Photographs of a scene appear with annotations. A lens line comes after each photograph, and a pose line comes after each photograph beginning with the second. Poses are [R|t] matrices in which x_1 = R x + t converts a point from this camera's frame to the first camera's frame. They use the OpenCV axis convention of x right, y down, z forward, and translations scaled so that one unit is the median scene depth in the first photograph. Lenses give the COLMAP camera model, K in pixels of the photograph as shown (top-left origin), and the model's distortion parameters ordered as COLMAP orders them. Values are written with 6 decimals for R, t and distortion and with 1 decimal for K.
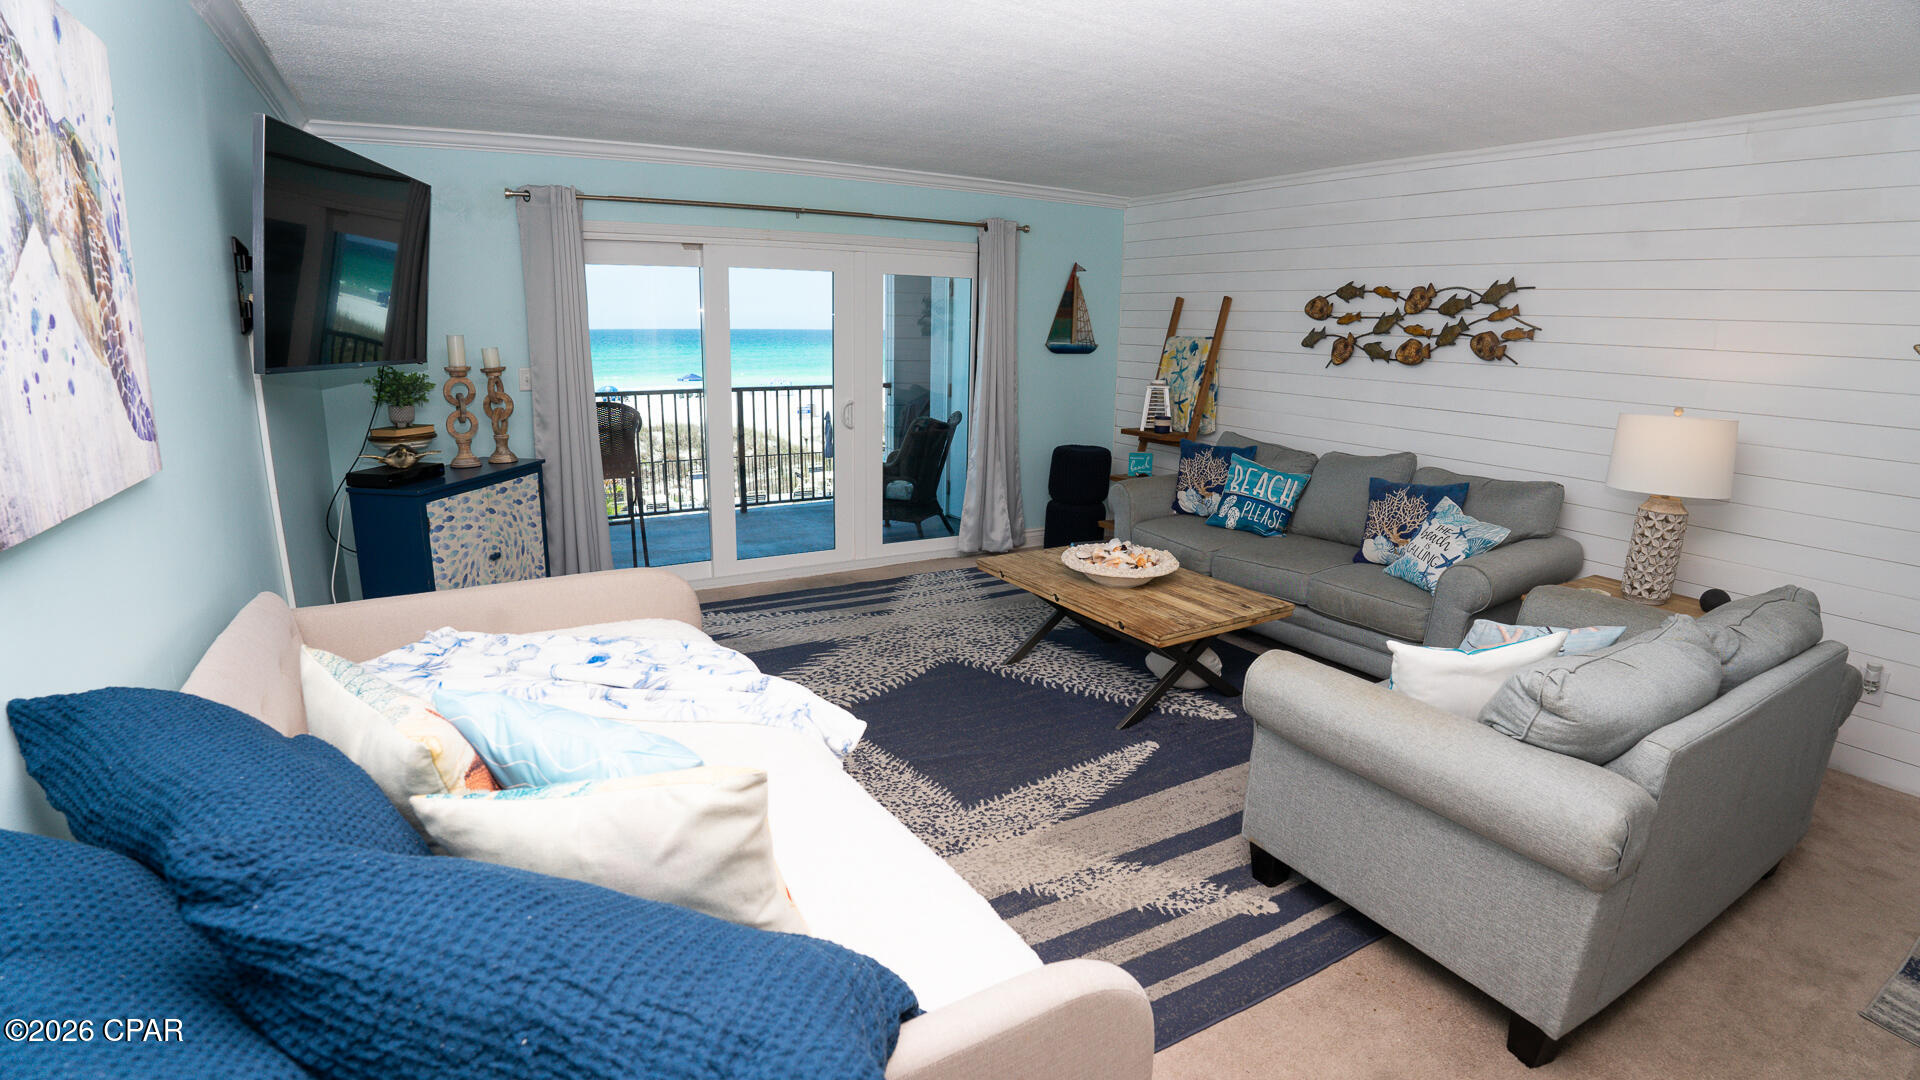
lens RADIAL K [[894.9, 0, 961.9], [0, 894.9, 544.7], [0, 0, 1]] dist [-0.115098, 0.025549]
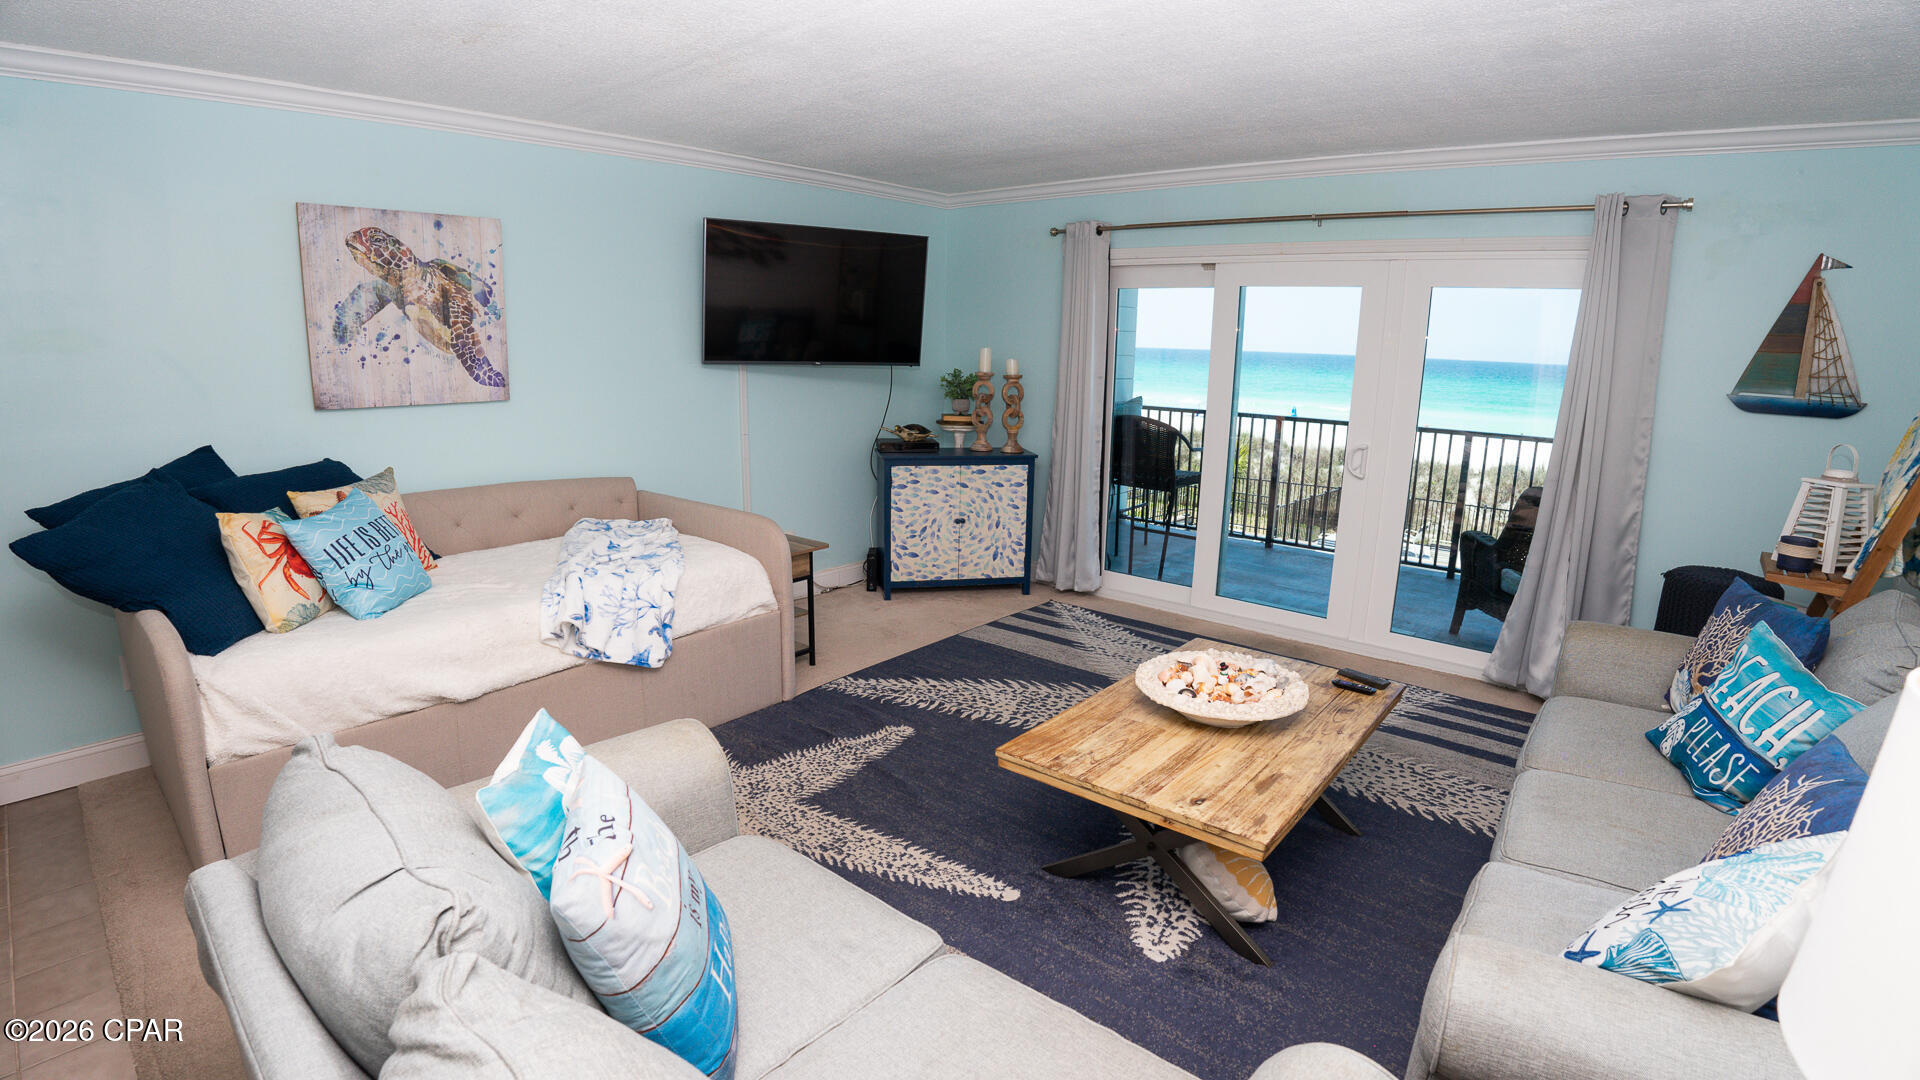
lens RADIAL K [[894.9, 0, 961.9], [0, 894.9, 544.7], [0, 0, 1]] dist [-0.115098, 0.025549]
pose [[0.327029, 0.199232, -0.923774, 0.636896], [-0.234125, 0.964131, 0.125052, -0.109580], [0.915553, 0.175383, 0.361944, 0.494256]]
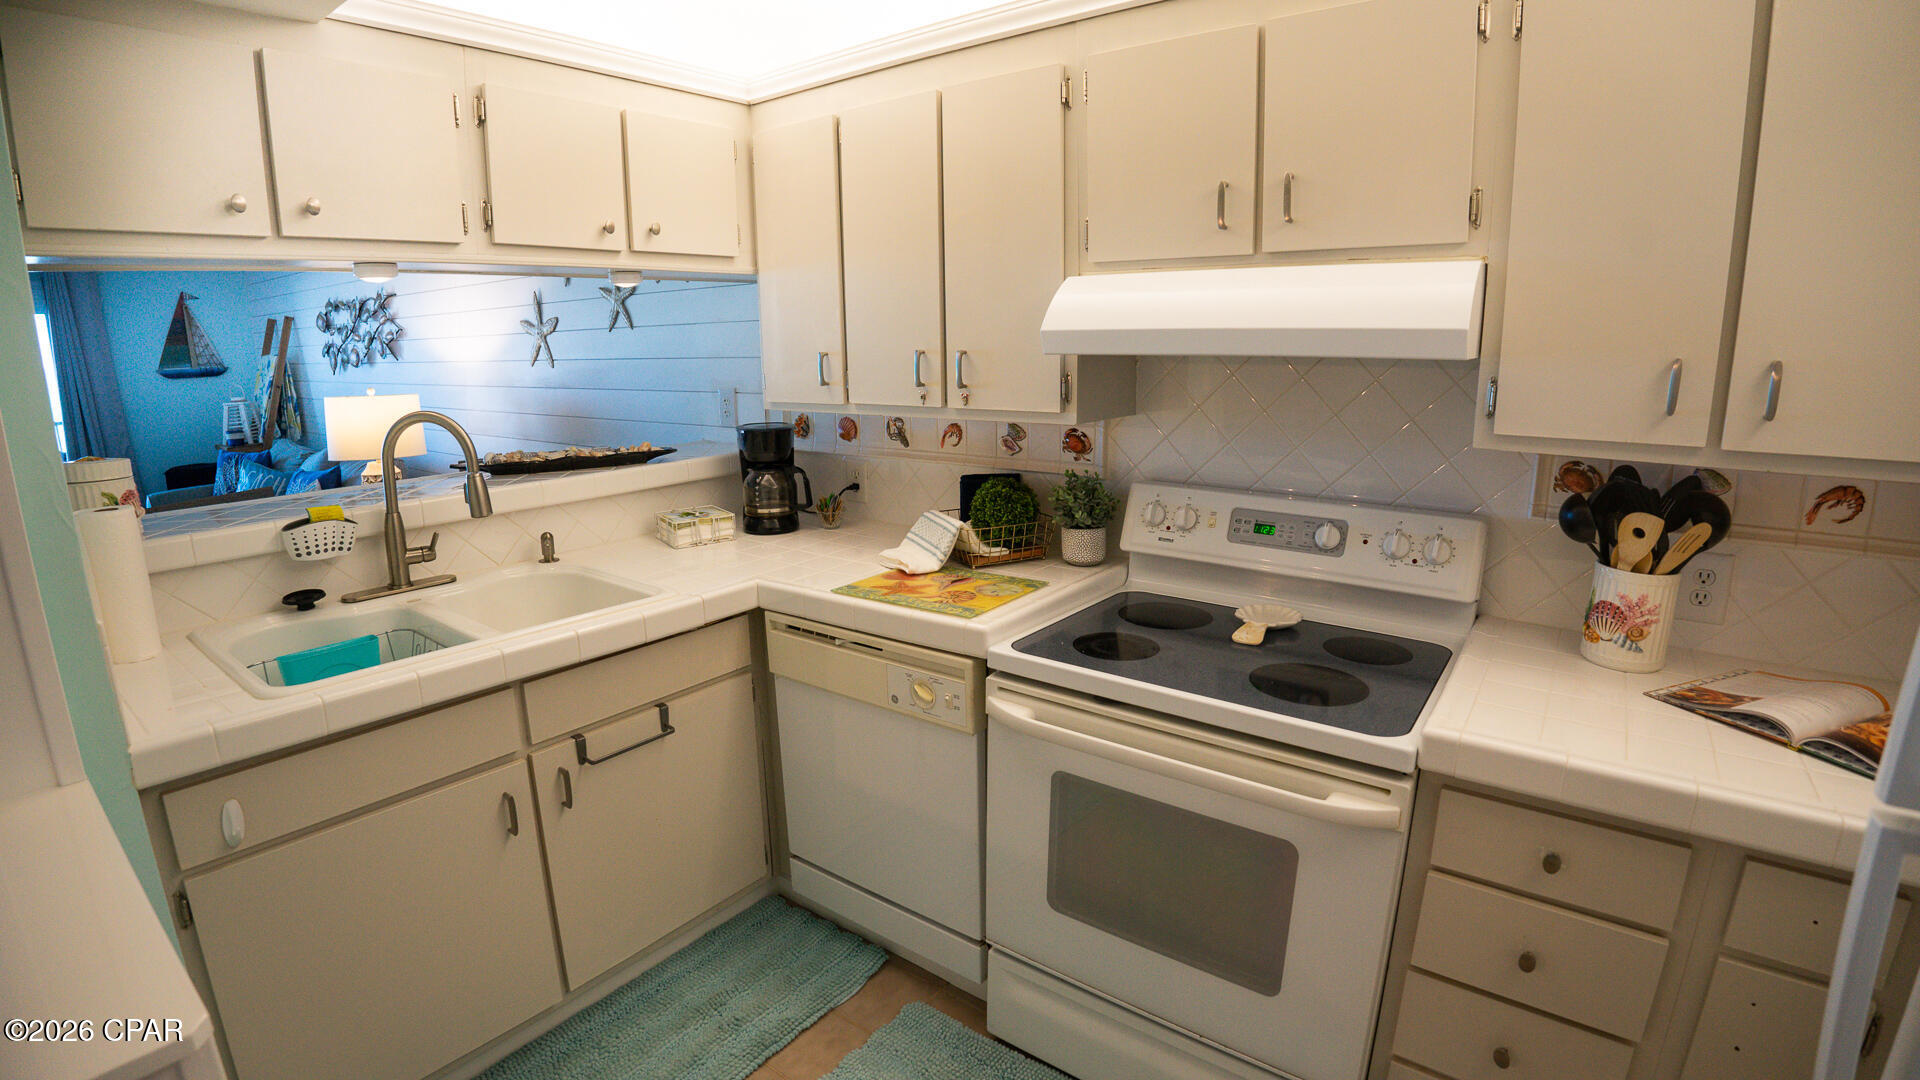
lens RADIAL K [[894.9, 0, 961.9], [0, 894.9, 544.7], [0, 0, 1]] dist [-0.115098, 0.025549]
pose [[0.923461, -0.110646, 0.367391, 0.838383], [0.112801, 0.993494, 0.015675, 0.098840], [-0.366735, 0.026967, 0.929934, -0.329893]]
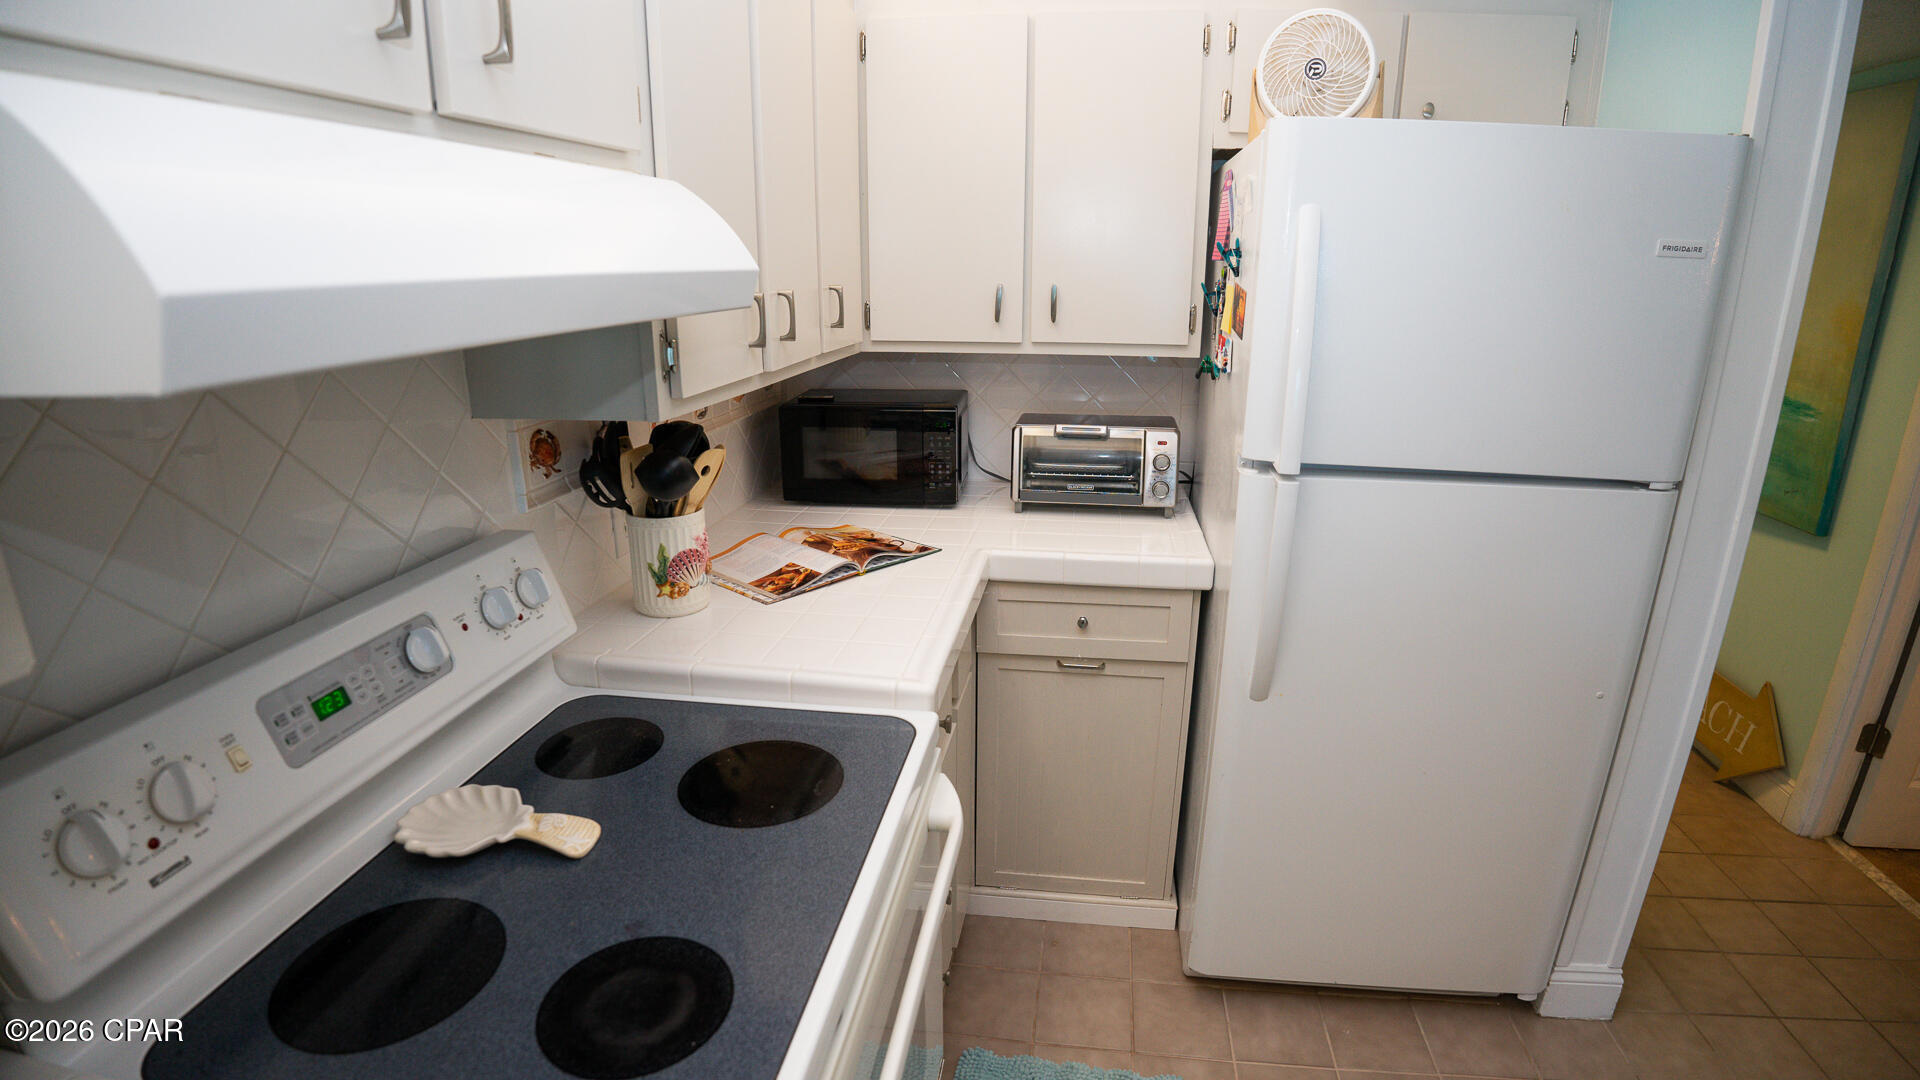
lens RADIAL K [[894.9, 0, 961.9], [0, 894.9, 544.7], [0, 0, 1]] dist [-0.115098, 0.025549]
pose [[-0.771728, -0.203467, 0.602526, 0.907038], [0.136852, 0.872109, 0.469785, 0.009388], [-0.621054, 0.445003, -0.645186, 0.034692]]
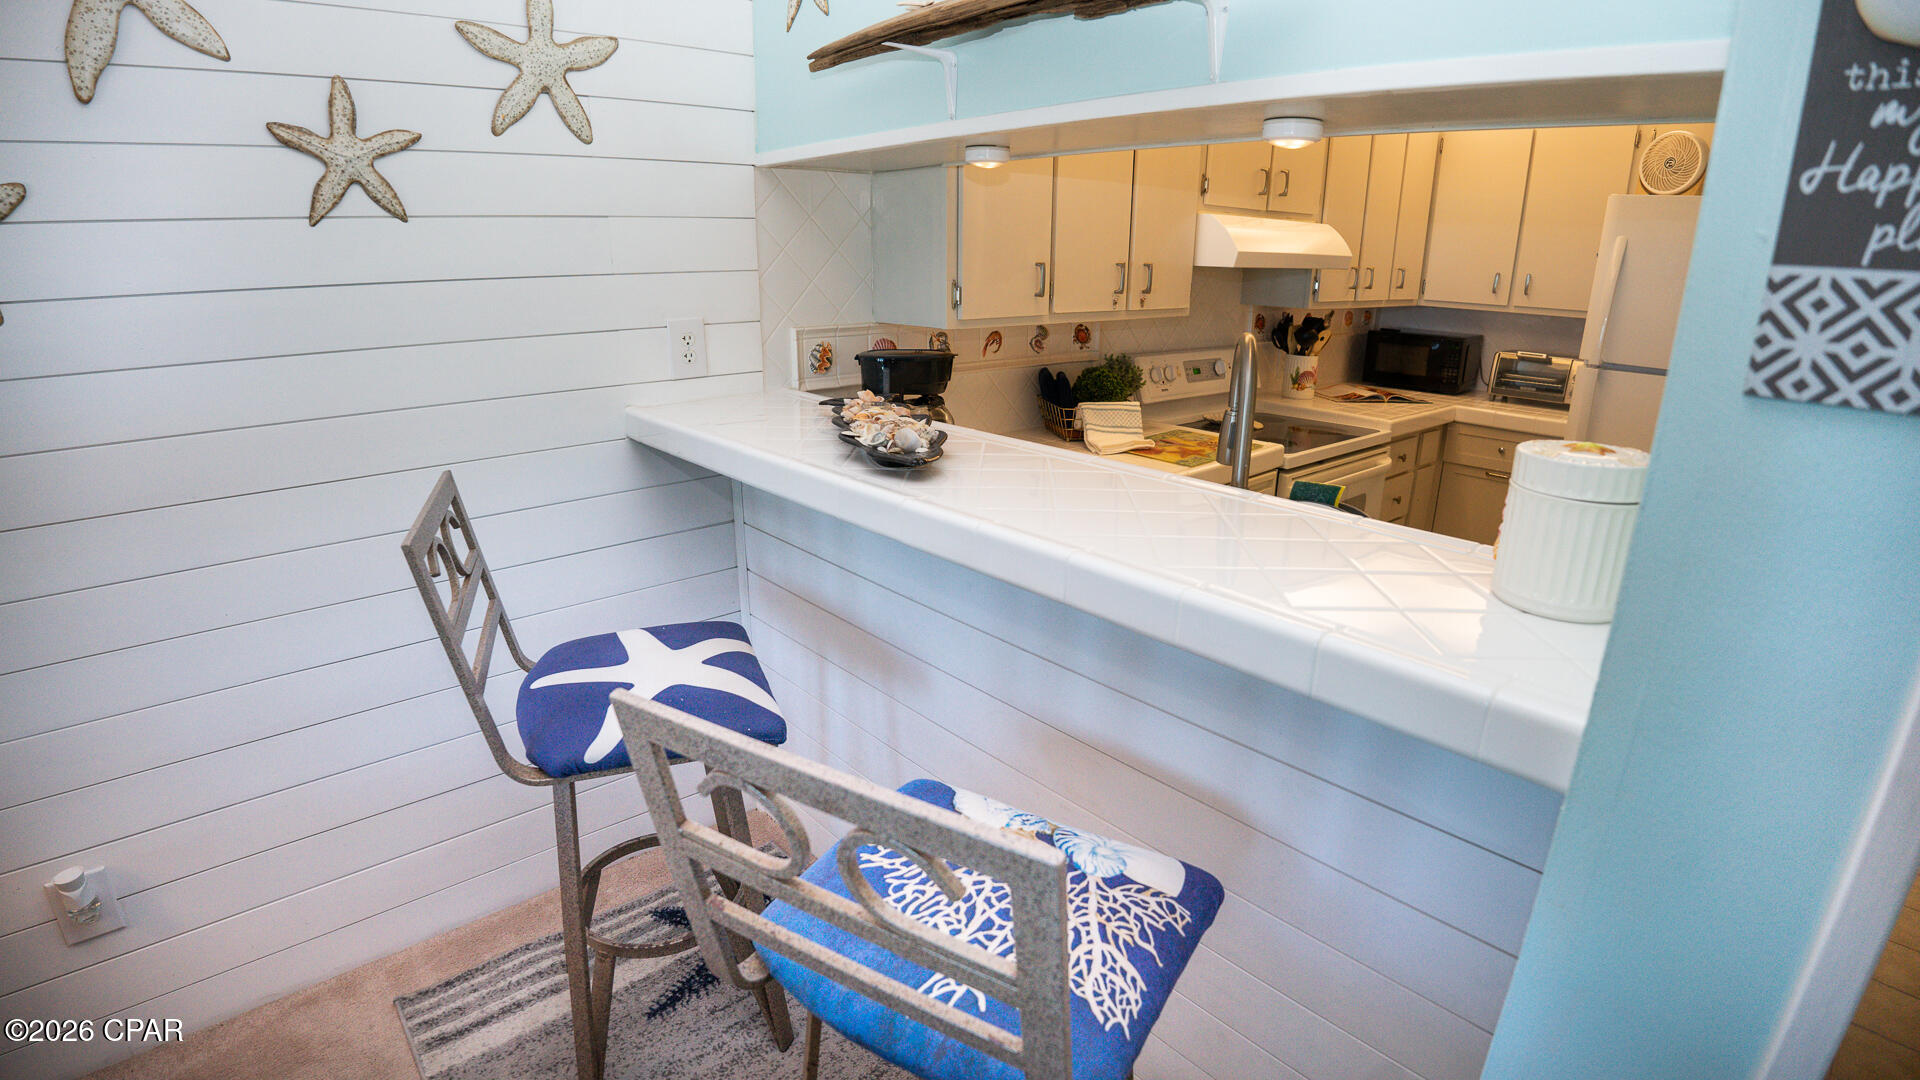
lens RADIAL K [[898.8, 0, 960.8], [0, 898.8, 533.0], [0, 0, 1]] dist [-0.112892, 0.020235]
pose [[-0.185183, -0.307837, 0.933244, 0.451247], [0.218047, 0.913125, 0.344468, -0.056542], [-0.958208, 0.267280, -0.101972, 0.309722]]
